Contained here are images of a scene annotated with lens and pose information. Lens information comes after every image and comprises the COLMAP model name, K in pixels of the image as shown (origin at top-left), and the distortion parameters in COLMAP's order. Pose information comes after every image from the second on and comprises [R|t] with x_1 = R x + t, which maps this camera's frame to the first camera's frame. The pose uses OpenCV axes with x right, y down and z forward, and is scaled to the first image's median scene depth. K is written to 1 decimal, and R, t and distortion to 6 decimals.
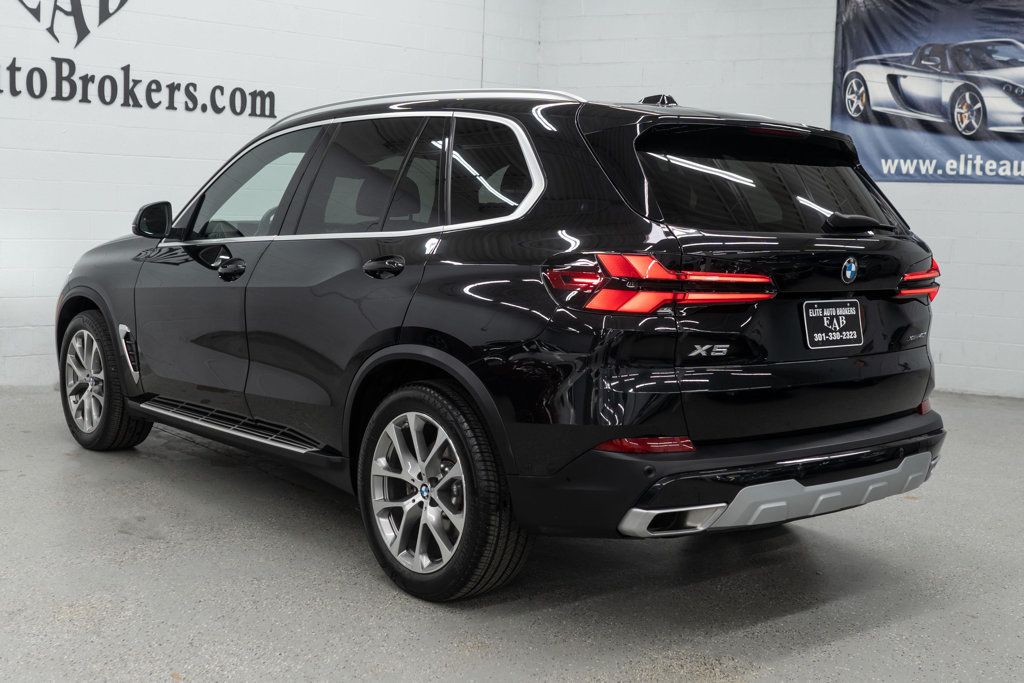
lens RADIAL K [[1214.9, 0, 510.8], [0, 1214.9, 338.9], [0, 0, 1]] dist [-0.019947, 0.000000]
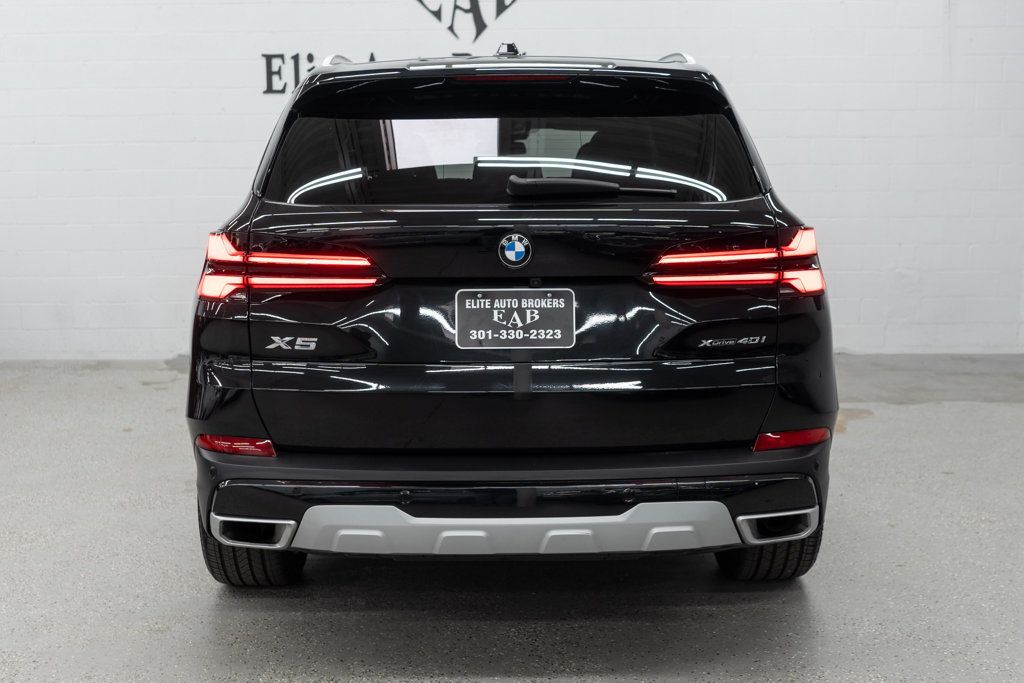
lens RADIAL K [[1214.9, 0, 493.5], [0, 1214.9, 336.4], [0, 0, 1]] dist [-0.019947, 0.000000]
pose [[0.769042, 0.044643, -0.637637, 0.763255], [-0.034242, 0.999003, 0.028644, -0.023349], [0.638280, -0.000195, 0.769804, 0.391231]]
